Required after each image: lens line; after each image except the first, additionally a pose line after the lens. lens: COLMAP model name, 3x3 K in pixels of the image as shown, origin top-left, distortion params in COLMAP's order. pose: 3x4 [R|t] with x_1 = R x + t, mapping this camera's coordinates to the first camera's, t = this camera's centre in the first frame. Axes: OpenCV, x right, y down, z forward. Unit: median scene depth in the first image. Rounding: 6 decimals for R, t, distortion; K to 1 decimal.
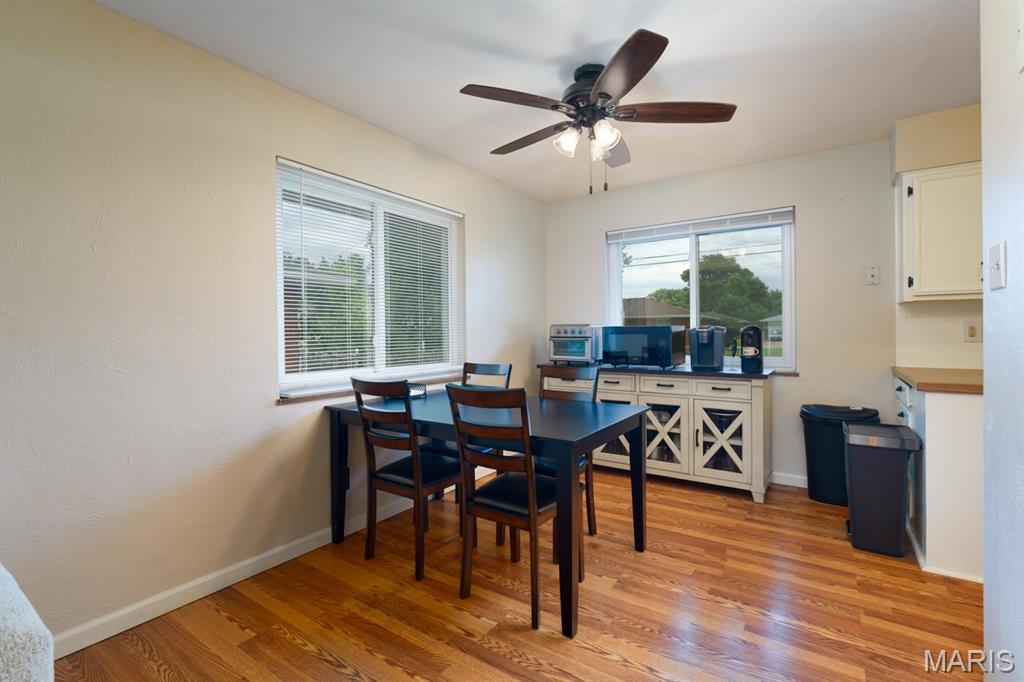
lens RADIAL K [[467.7, 0, 513.2], [0, 467.7, 333.5], [0, 0, 1]] dist [-0.005583, -0.000058]
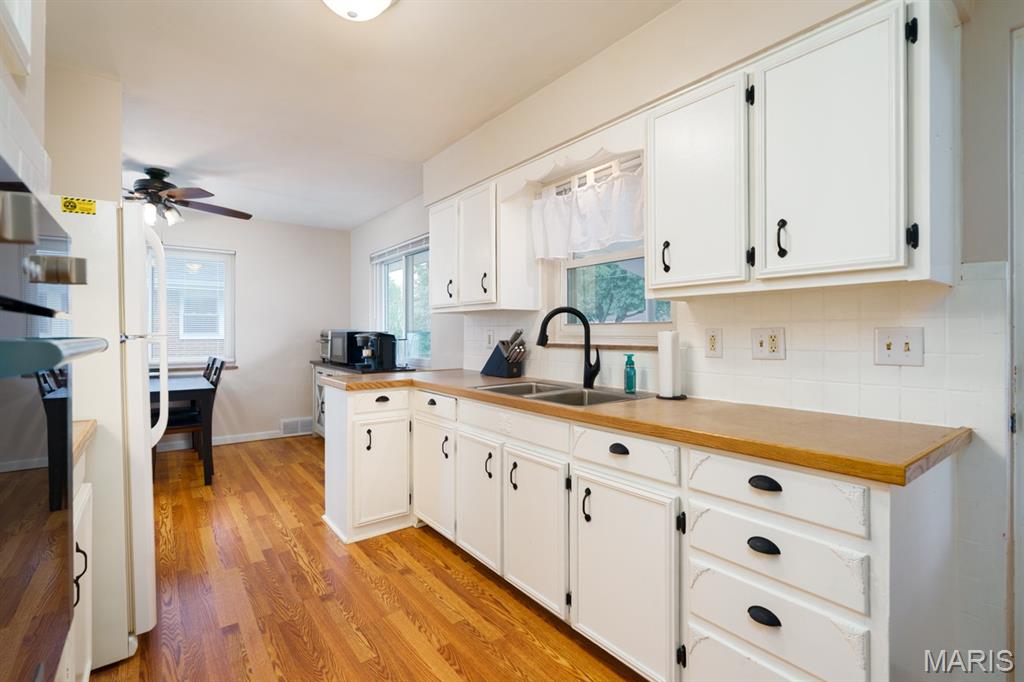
lens RADIAL K [[467.7, 0, 513.2], [0, 467.7, 333.5], [0, 0, 1]] dist [-0.005583, -0.000058]
pose [[0.947061, 0.008568, -0.320939, 1.331344], [-0.009651, 0.999952, -0.001784, -0.016870], [0.320908, 0.004787, 0.947098, -0.073272]]
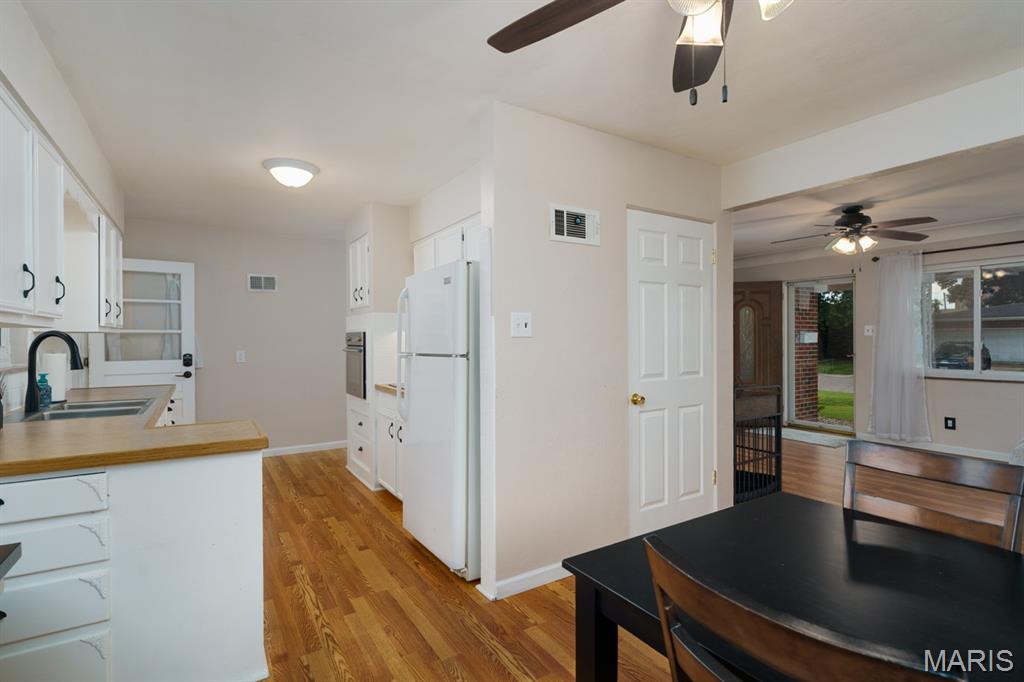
lens RADIAL K [[485.6, 0, 518.0], [0, 485.6, 338.6], [0, 0, 1]] dist [-0.000175, 0.000712]
pose [[-0.919828, 0.012440, 0.392125, 0.122165], [0.013886, 0.999903, 0.000853, -0.040402], [-0.392076, 0.006230, -0.919912, 1.151347]]
